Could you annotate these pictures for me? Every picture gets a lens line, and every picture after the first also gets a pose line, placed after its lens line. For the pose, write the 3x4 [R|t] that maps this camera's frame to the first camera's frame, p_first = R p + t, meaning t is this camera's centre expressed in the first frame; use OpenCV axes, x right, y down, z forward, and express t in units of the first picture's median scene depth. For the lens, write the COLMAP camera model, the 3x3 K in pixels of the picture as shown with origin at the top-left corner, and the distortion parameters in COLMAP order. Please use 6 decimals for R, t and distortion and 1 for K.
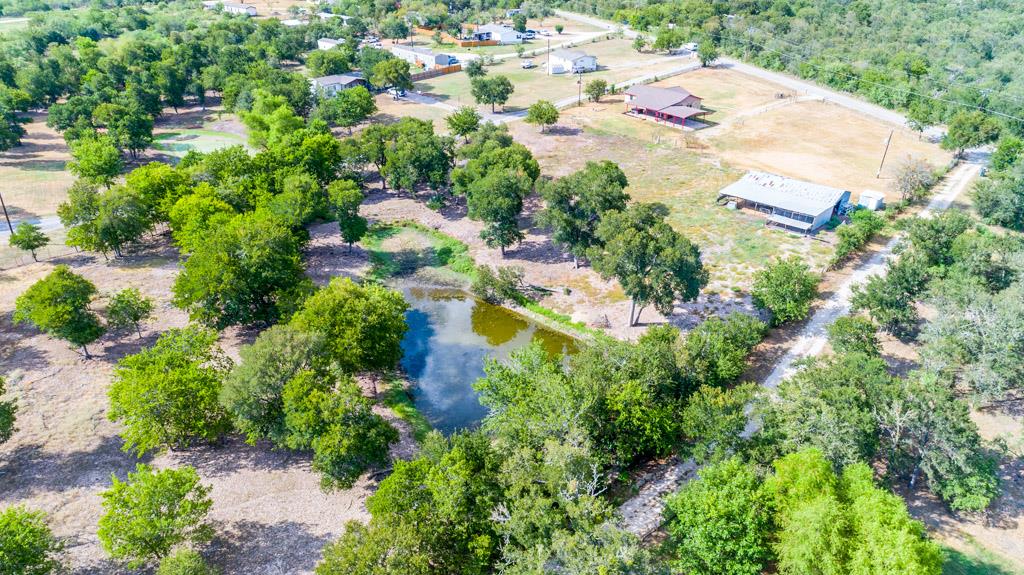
lens RADIAL K [[697.8, 0, 512.4], [0, 697.8, 287.1], [0, 0, 1]] dist [0.038526, 0.000813]
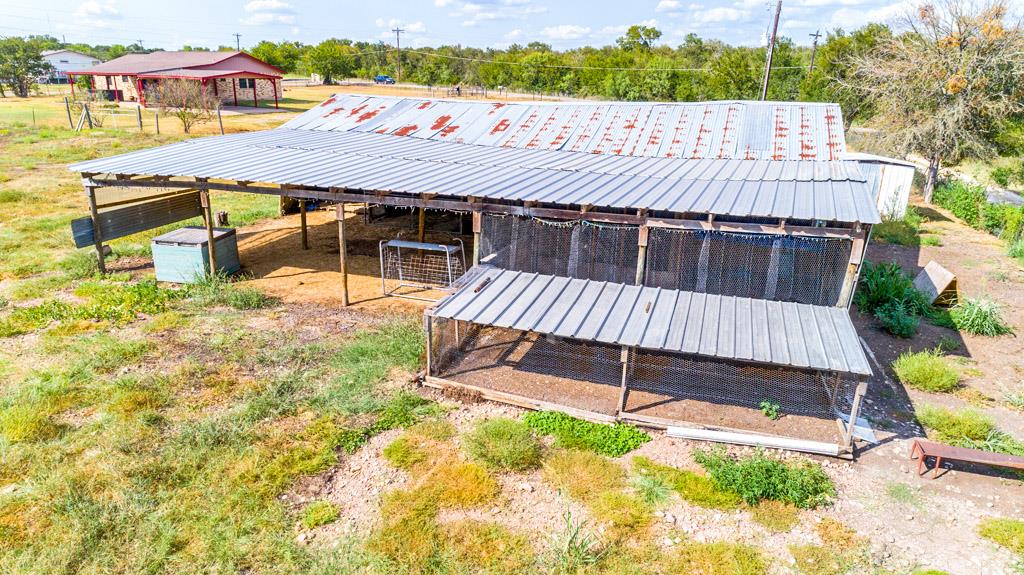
lens RADIAL K [[697.8, 0, 514.6], [0, 697.8, 289.5], [0, 0, 1]] dist [0.038526, 0.000813]
pose [[0.913133, -0.115711, 0.390896, 0.340372], [0.182573, 0.973410, -0.138348, -0.086152], [-0.364493, 0.197698, 0.909978, 0.918660]]
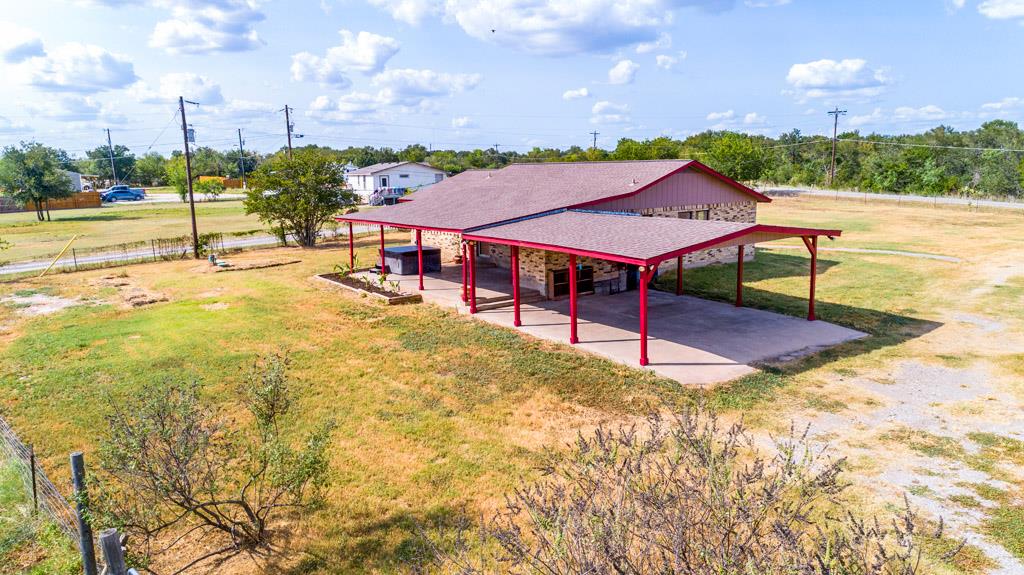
lens RADIAL K [[697.8, 0, 511.8], [0, 697.8, 287.4], [0, 0, 1]] dist [0.038526, 0.000813]
pose [[0.999585, -0.013814, -0.025296, 0.326372], [0.005508, 0.953038, -0.302802, -0.296840], [0.028290, 0.302537, 0.952718, 1.295381]]
